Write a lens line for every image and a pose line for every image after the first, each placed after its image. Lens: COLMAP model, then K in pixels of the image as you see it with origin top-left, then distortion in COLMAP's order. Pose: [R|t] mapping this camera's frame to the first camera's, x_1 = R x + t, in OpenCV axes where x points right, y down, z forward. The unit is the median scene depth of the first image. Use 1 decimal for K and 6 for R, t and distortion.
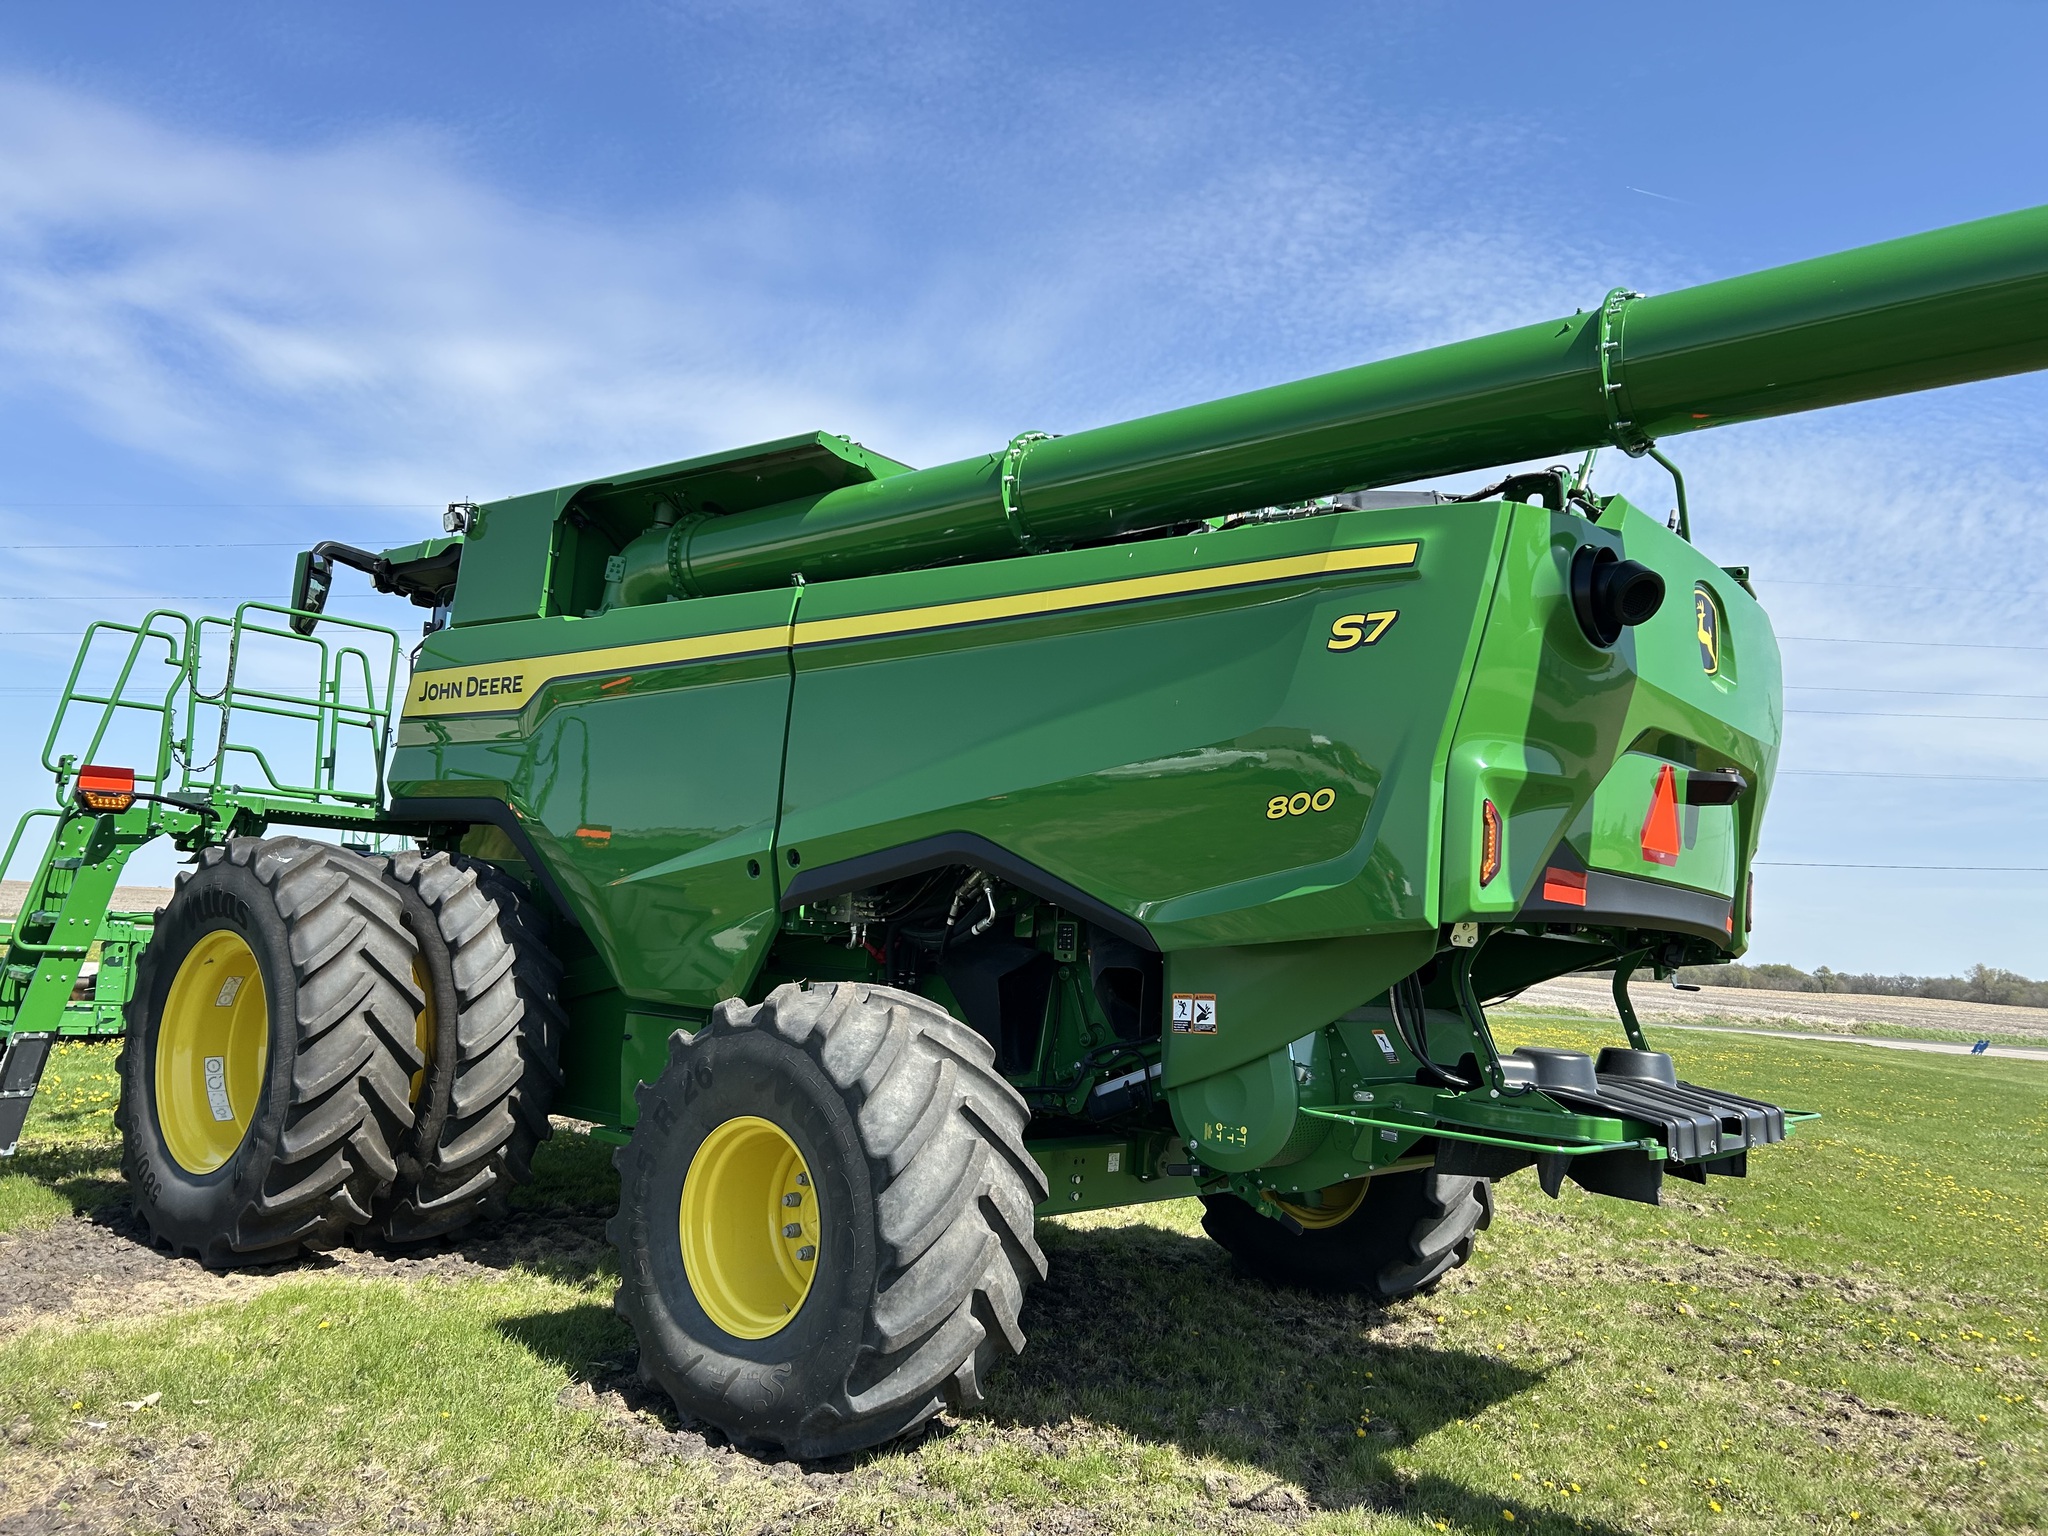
lens RADIAL K [[1532.0, 0, 1057.3], [0, 1532.0, 776.7], [0, 0, 1]] dist [0.060397, -0.071459]
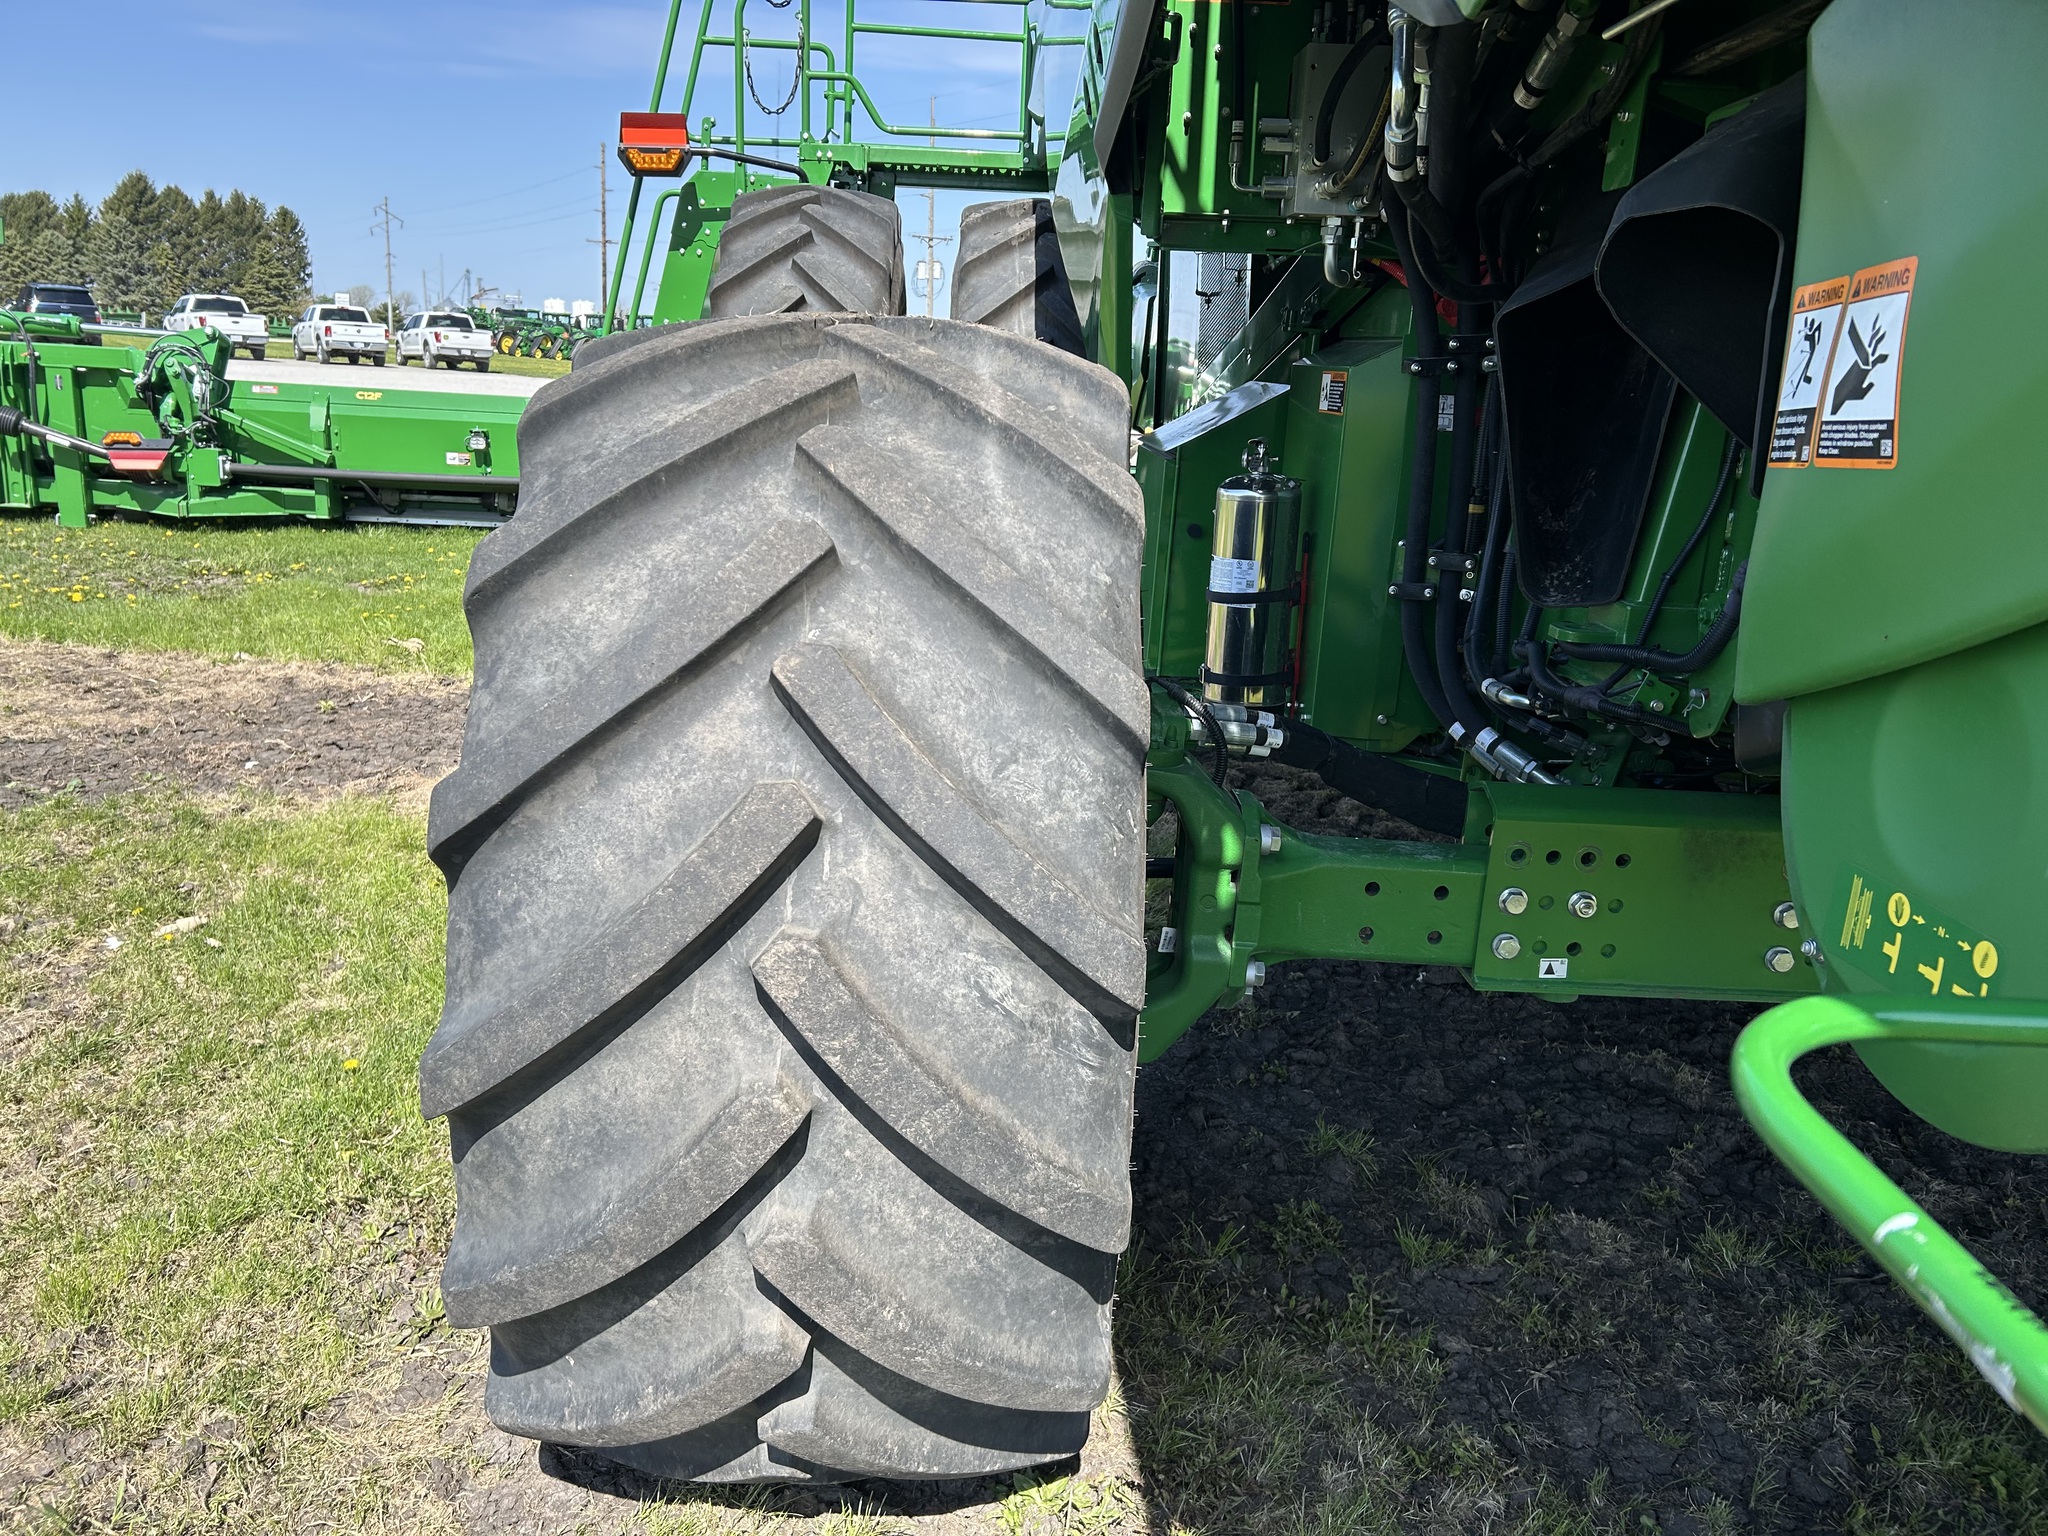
lens RADIAL K [[1532.0, 0, 1011.9], [0, 1532.0, 773.5], [0, 0, 1]] dist [0.060397, -0.071459]
pose [[0.642076, 0.169805, -0.747599, 0.133961], [0.073709, 0.956971, 0.280666, 0.102372], [0.763089, -0.235314, 0.601932, 0.570925]]
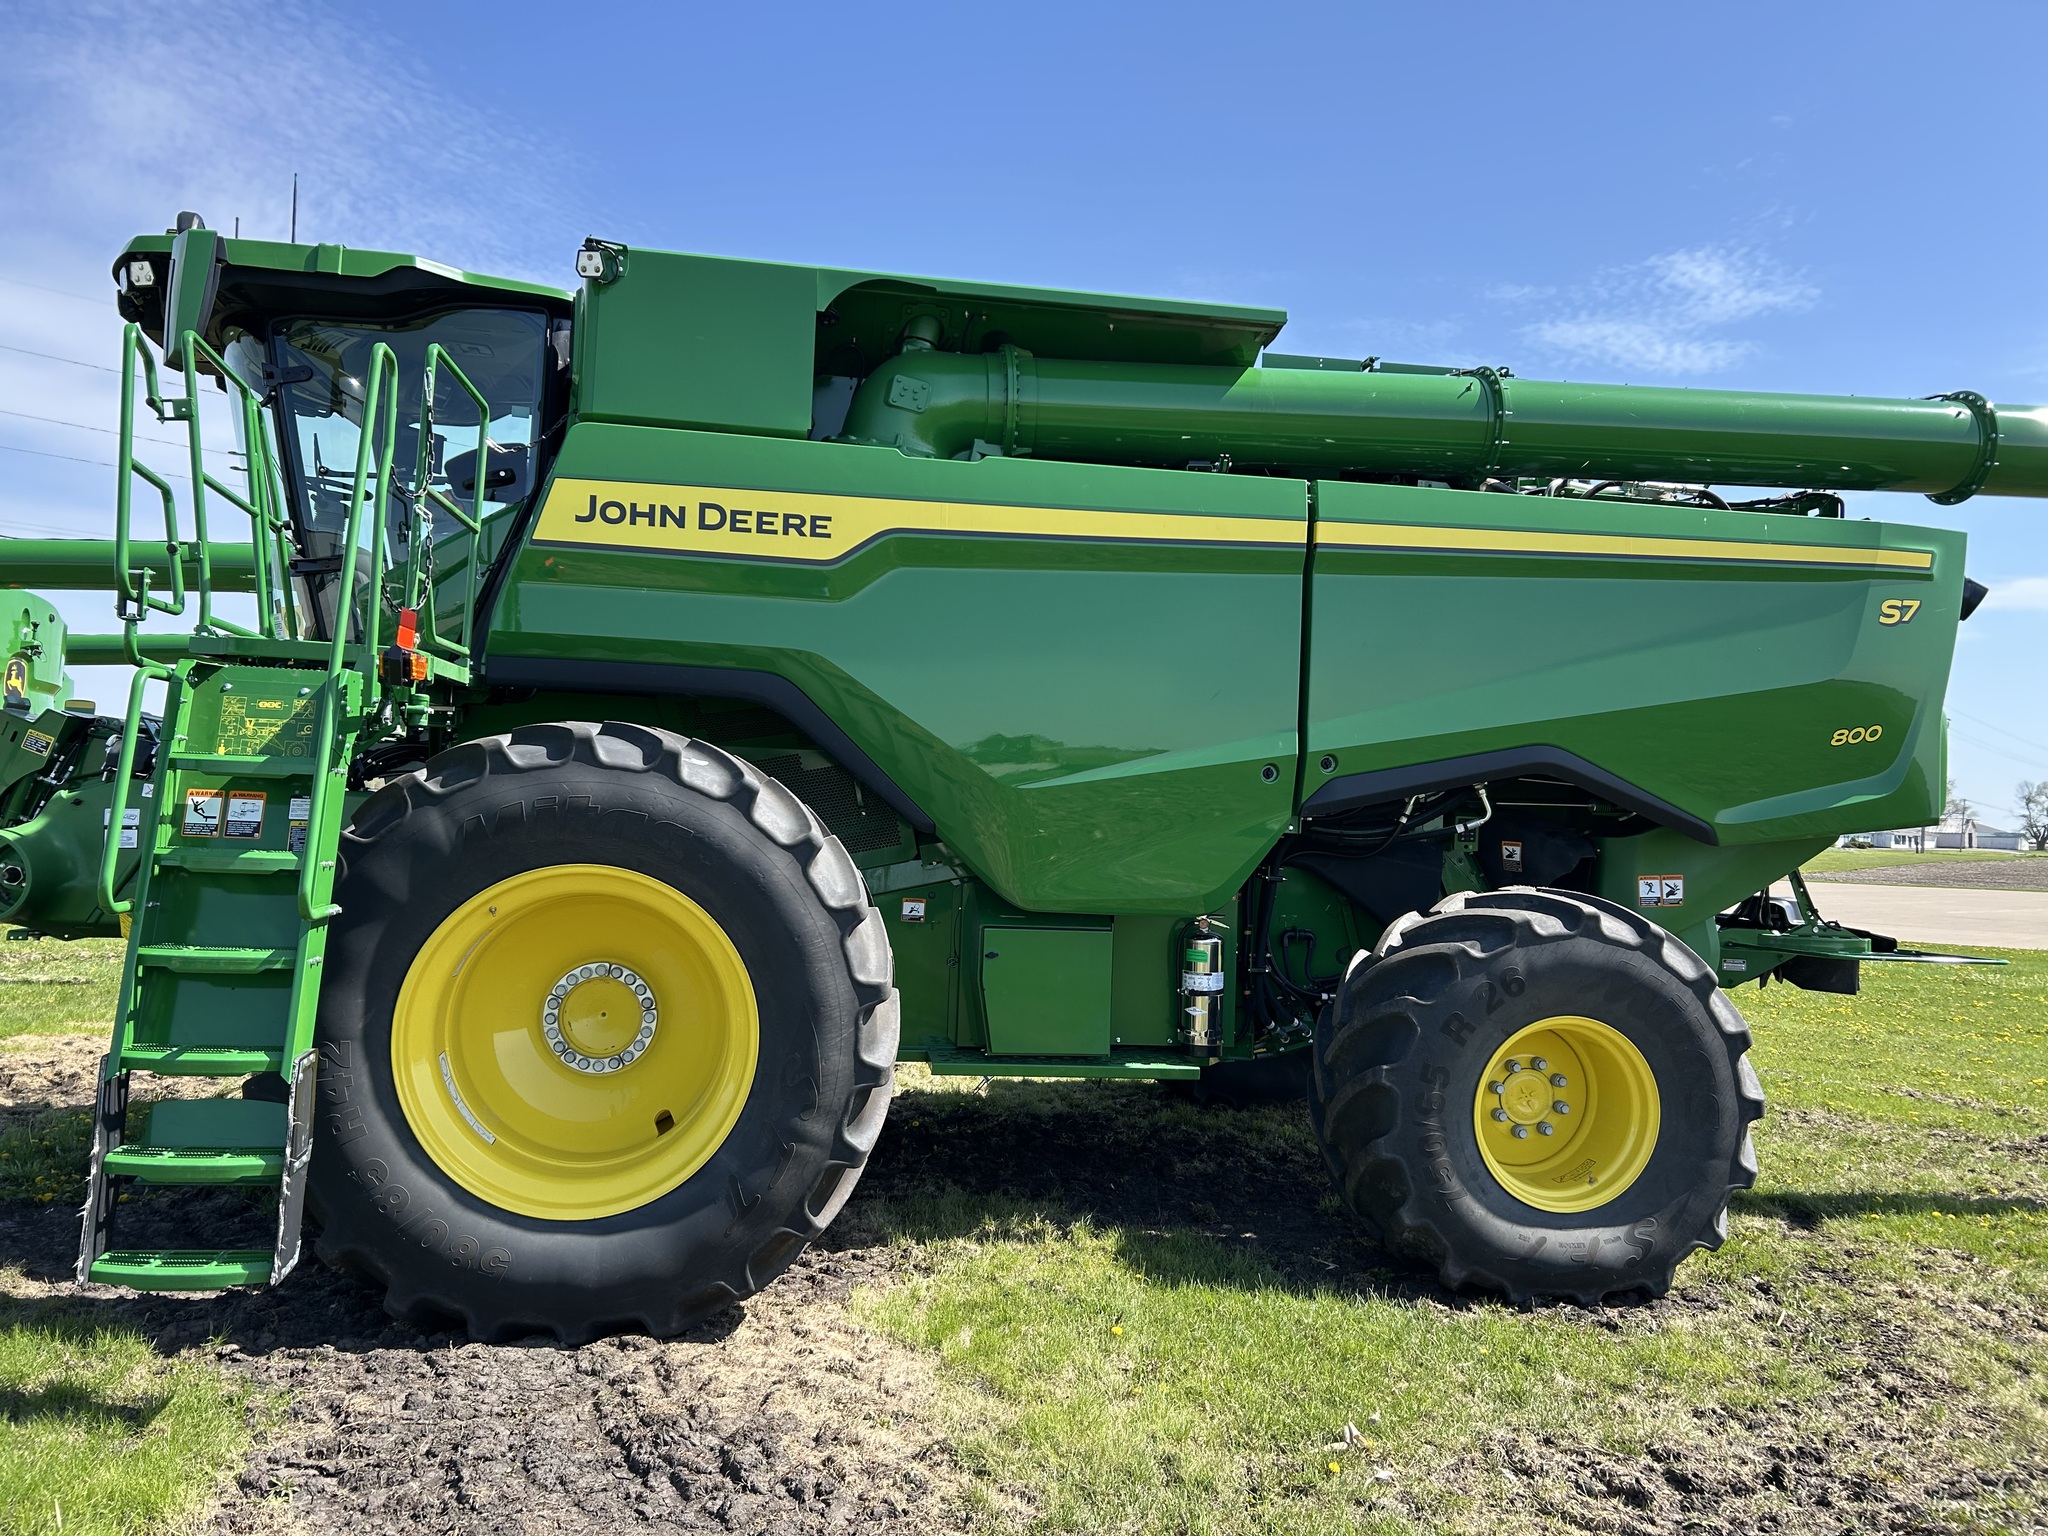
lens RADIAL K [[1532.0, 0, 1029.1], [0, 1532.0, 768.7], [0, 0, 1]] dist [0.060397, -0.071459]
pose [[0.674133, -0.017602, 0.738400, -0.875983], [-0.069999, 0.993694, 0.087595, -0.014255], [-0.735285, -0.110738, 0.668650, 0.400506]]
